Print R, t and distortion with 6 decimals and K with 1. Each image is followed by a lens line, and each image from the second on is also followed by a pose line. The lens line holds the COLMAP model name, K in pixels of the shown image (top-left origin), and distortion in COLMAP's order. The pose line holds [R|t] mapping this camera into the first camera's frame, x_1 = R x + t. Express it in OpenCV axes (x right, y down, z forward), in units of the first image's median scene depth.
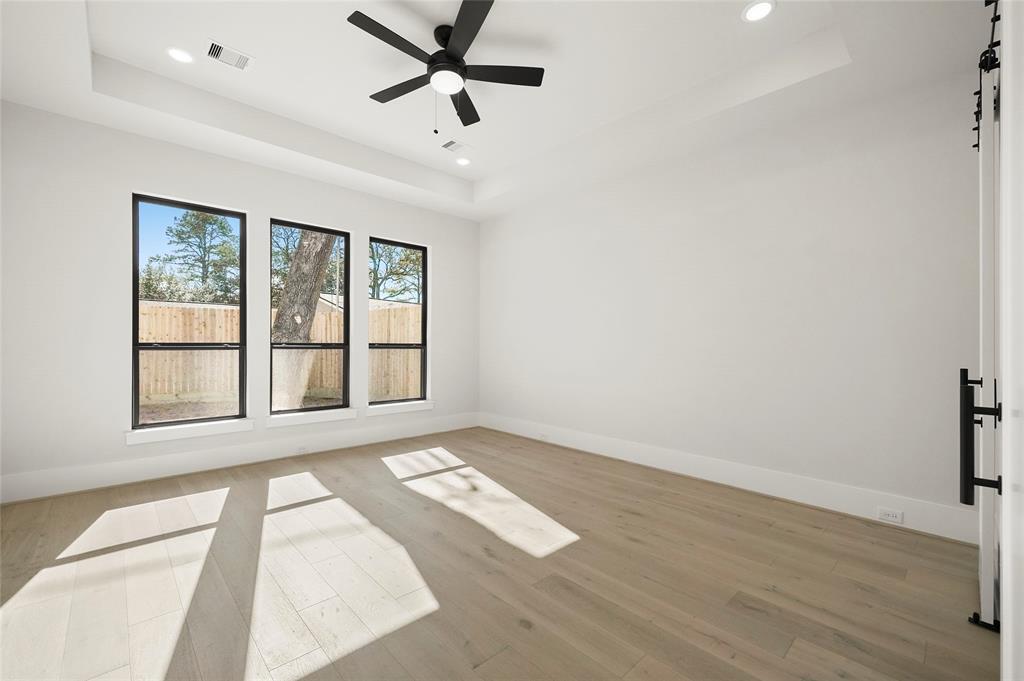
lens RADIAL K [[435.8, 0, 512.0], [0, 435.8, 340.5], [0, 0, 1]] dist [0.009505, 0.000085]
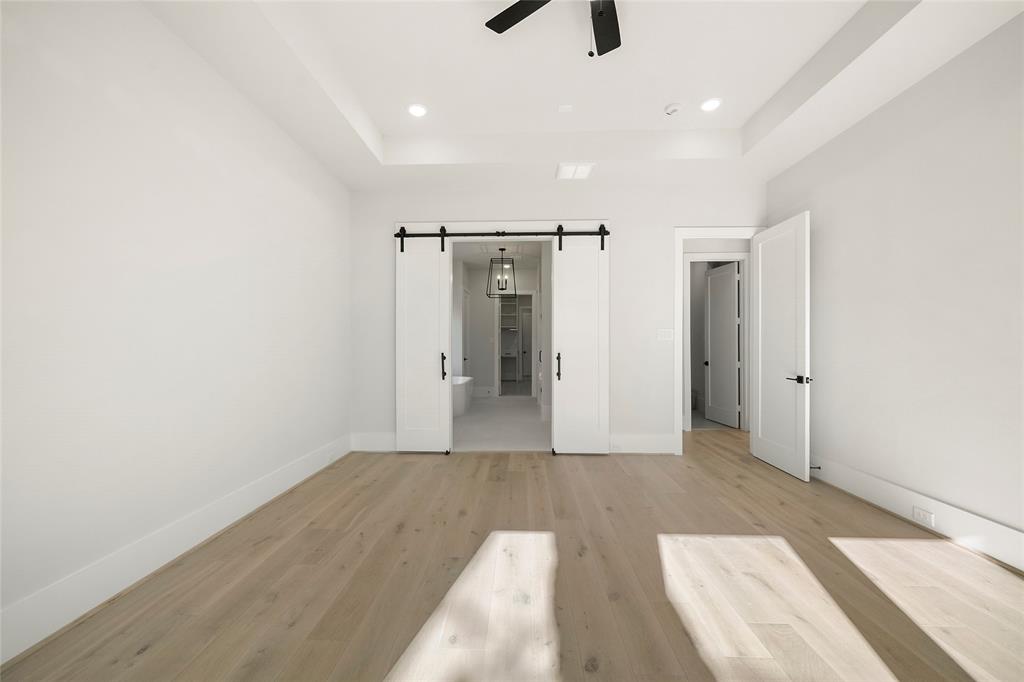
lens RADIAL K [[381.3, 0, 515.8], [0, 381.3, 344.6], [0, 0, 1]] dist [-0.003307, -0.000215]
pose [[-0.713560, -0.006319, 0.700565, -0.503129], [-0.009512, 0.999955, -0.000670, 0.015866], [-0.700529, -0.007142, -0.713588, 1.583959]]
